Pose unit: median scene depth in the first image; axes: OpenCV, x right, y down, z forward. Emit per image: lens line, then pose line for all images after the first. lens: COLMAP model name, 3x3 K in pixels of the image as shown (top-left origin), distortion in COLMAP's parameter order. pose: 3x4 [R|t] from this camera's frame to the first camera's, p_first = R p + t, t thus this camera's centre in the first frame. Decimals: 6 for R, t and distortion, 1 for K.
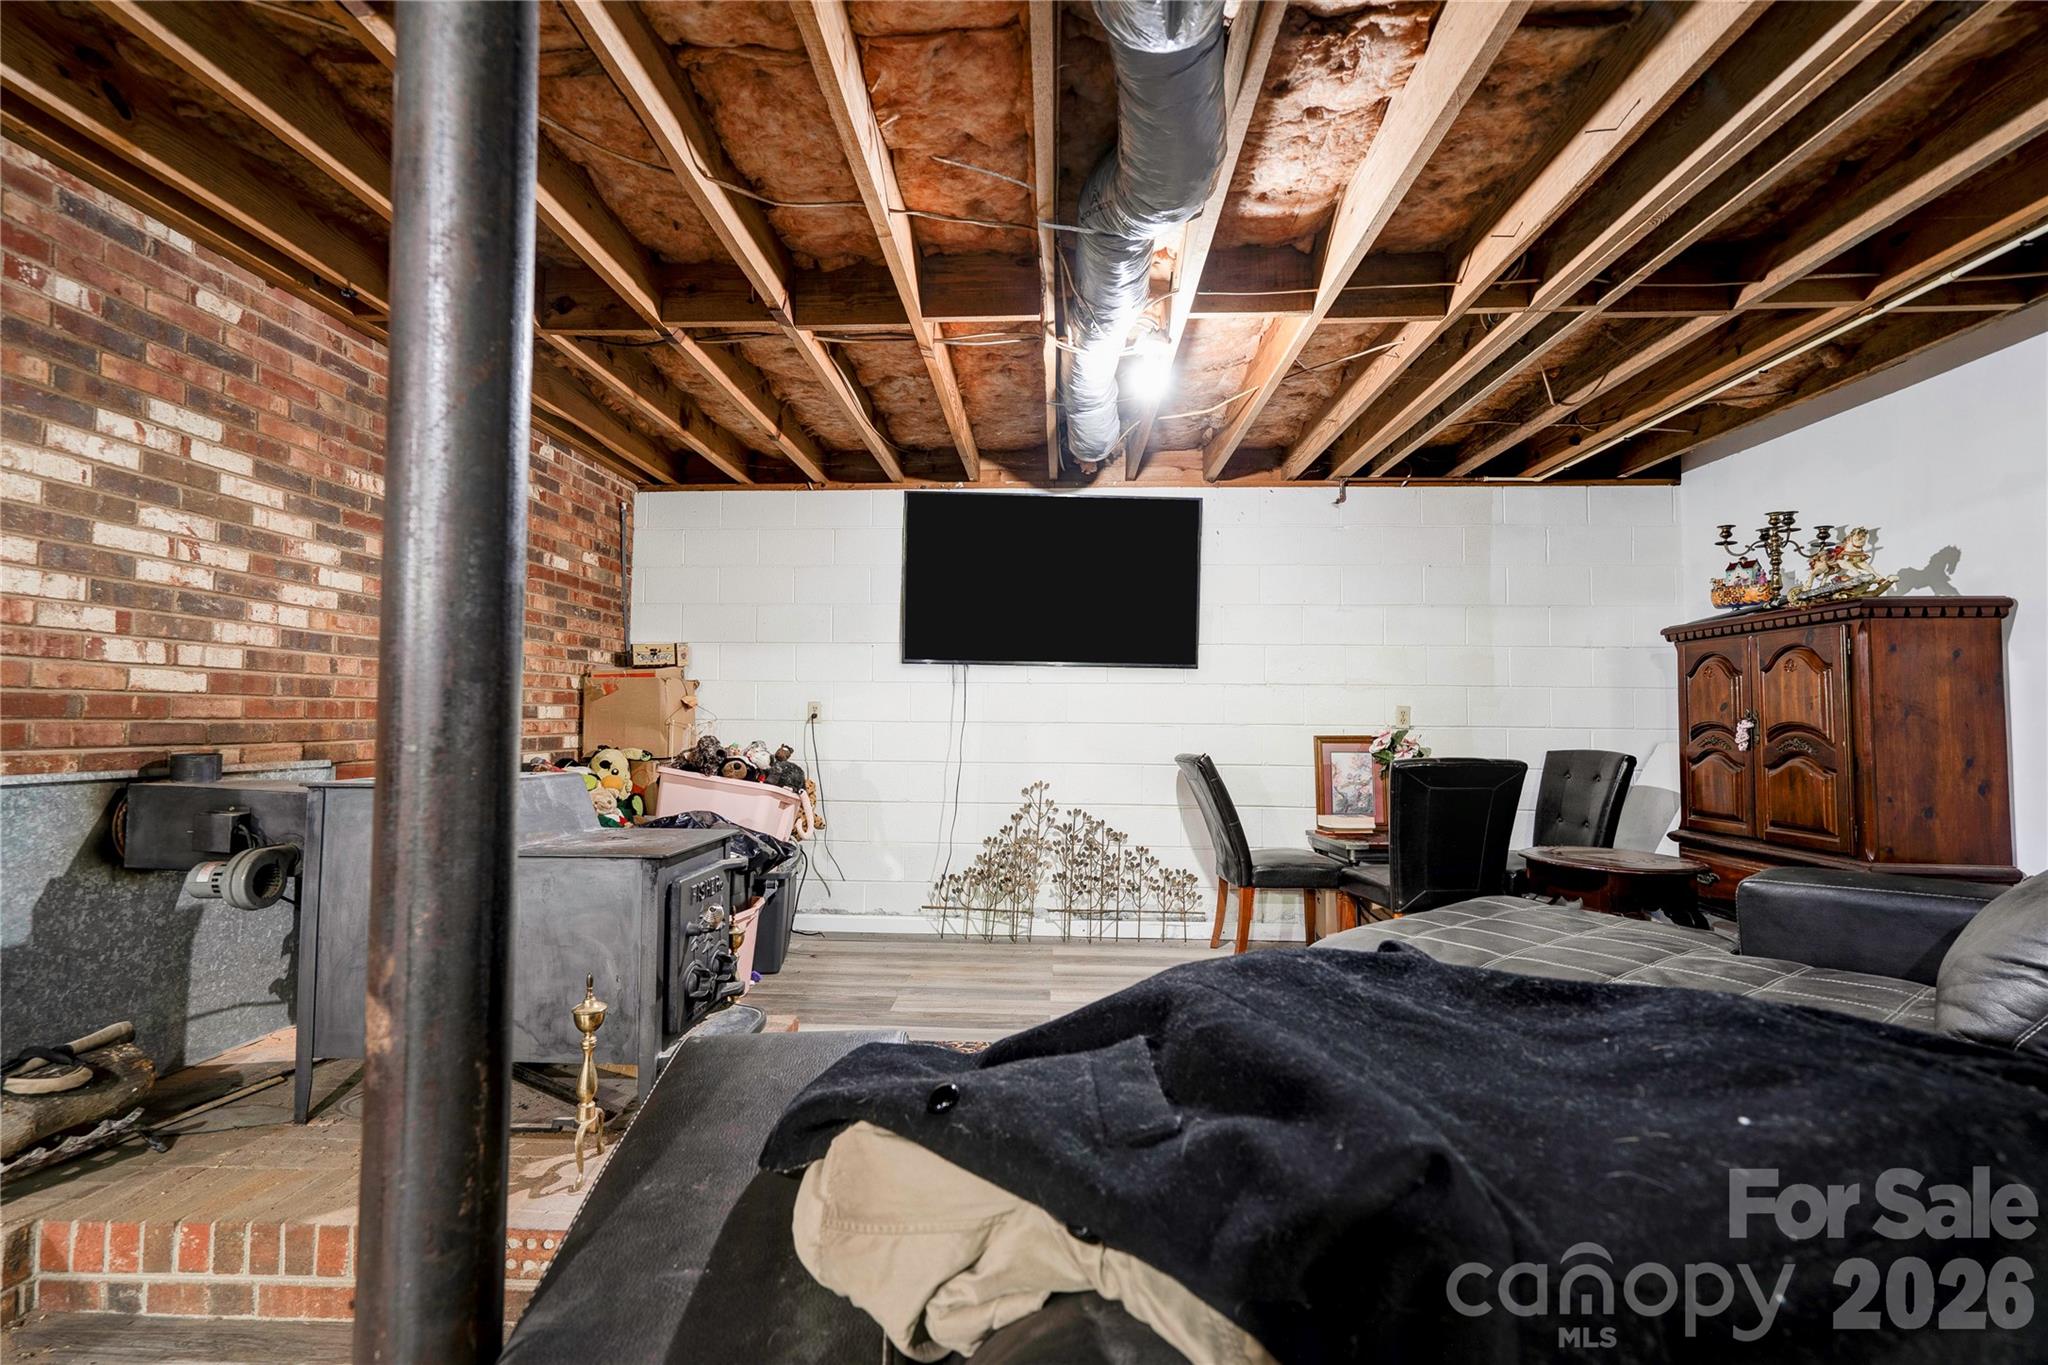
lens RADIAL K [[953.6, 0, 1010.5], [0, 953.6, 682.1], [0, 0, 1]] dist [-0.002460, 0.006804]
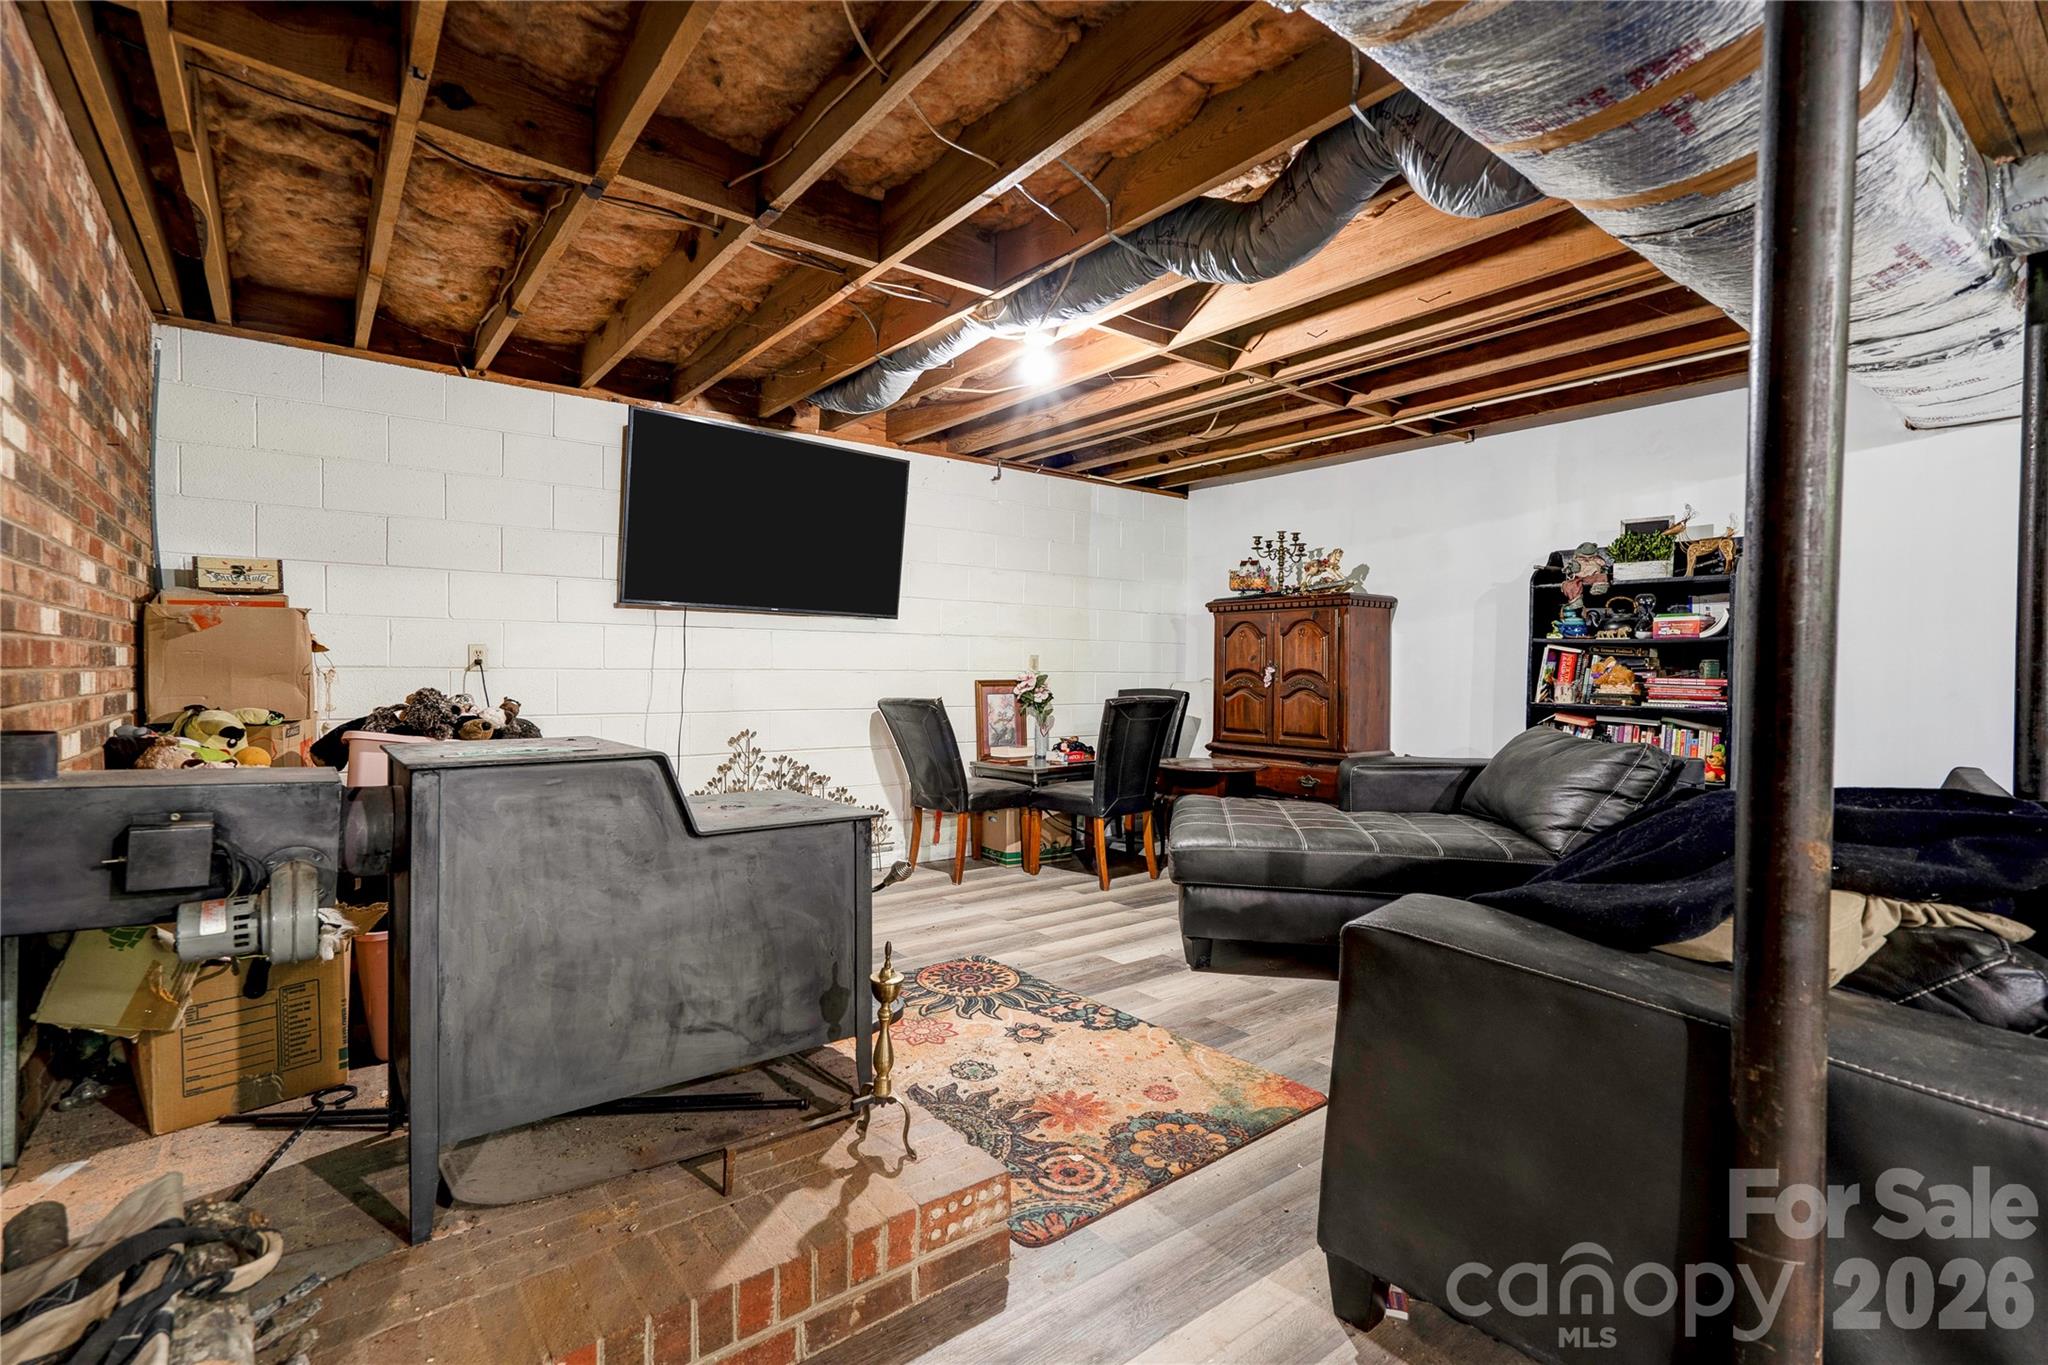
lens RADIAL K [[953.6, 0, 1025.8], [0, 953.6, 683.3], [0, 0, 1]] dist [-0.002460, 0.006804]
pose [[0.749073, -0.012117, 0.662376, -0.464573], [-0.028624, 0.998307, 0.050632, -0.000415], [-0.661868, -0.056887, 0.747458, 0.105476]]
